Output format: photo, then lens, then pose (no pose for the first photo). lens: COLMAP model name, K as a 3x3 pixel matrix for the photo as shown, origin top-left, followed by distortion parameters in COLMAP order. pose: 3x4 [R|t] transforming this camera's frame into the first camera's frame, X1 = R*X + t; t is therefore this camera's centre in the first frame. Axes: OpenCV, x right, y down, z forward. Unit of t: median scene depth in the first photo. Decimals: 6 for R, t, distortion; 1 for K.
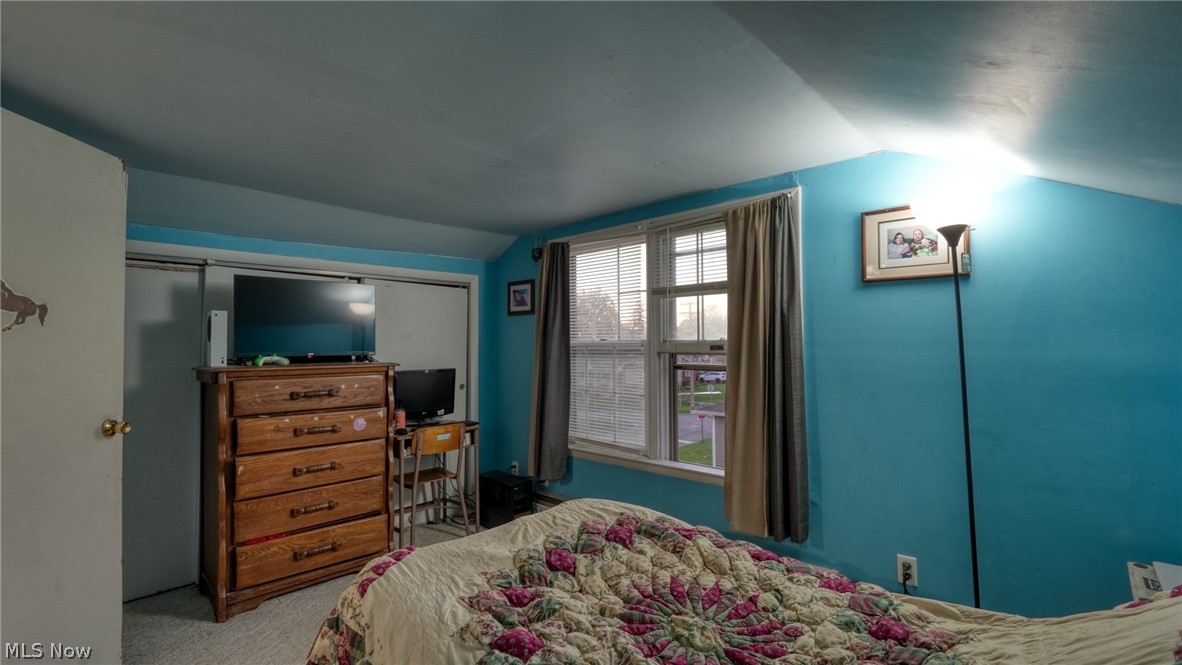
lens RADIAL K [[516.1, 0, 590.4], [0, 516.1, 331.8], [0, 0, 1]] dist [-0.015115, 0.006043]
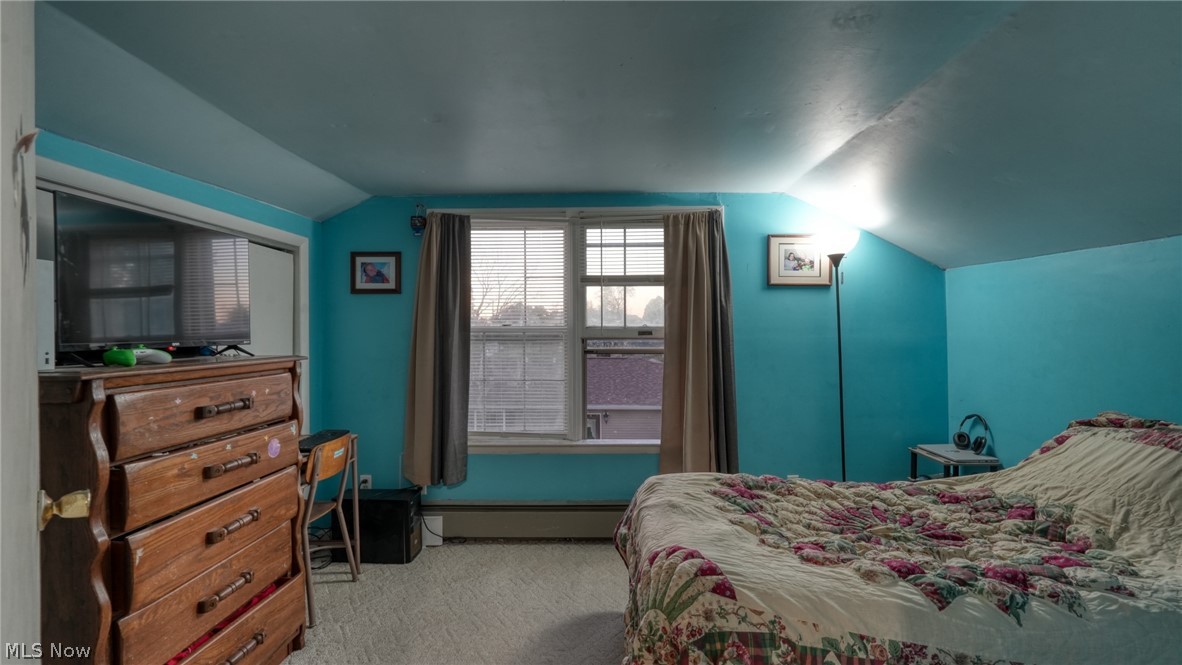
lens RADIAL K [[516.1, 0, 593.4], [0, 516.1, 333.7], [0, 0, 1]] dist [-0.015115, 0.006043]
pose [[0.736653, -0.000411, 0.676271, -0.580734], [-0.017244, 0.999663, 0.019392, 0.011357], [-0.676051, -0.025947, 0.736398, 0.231226]]
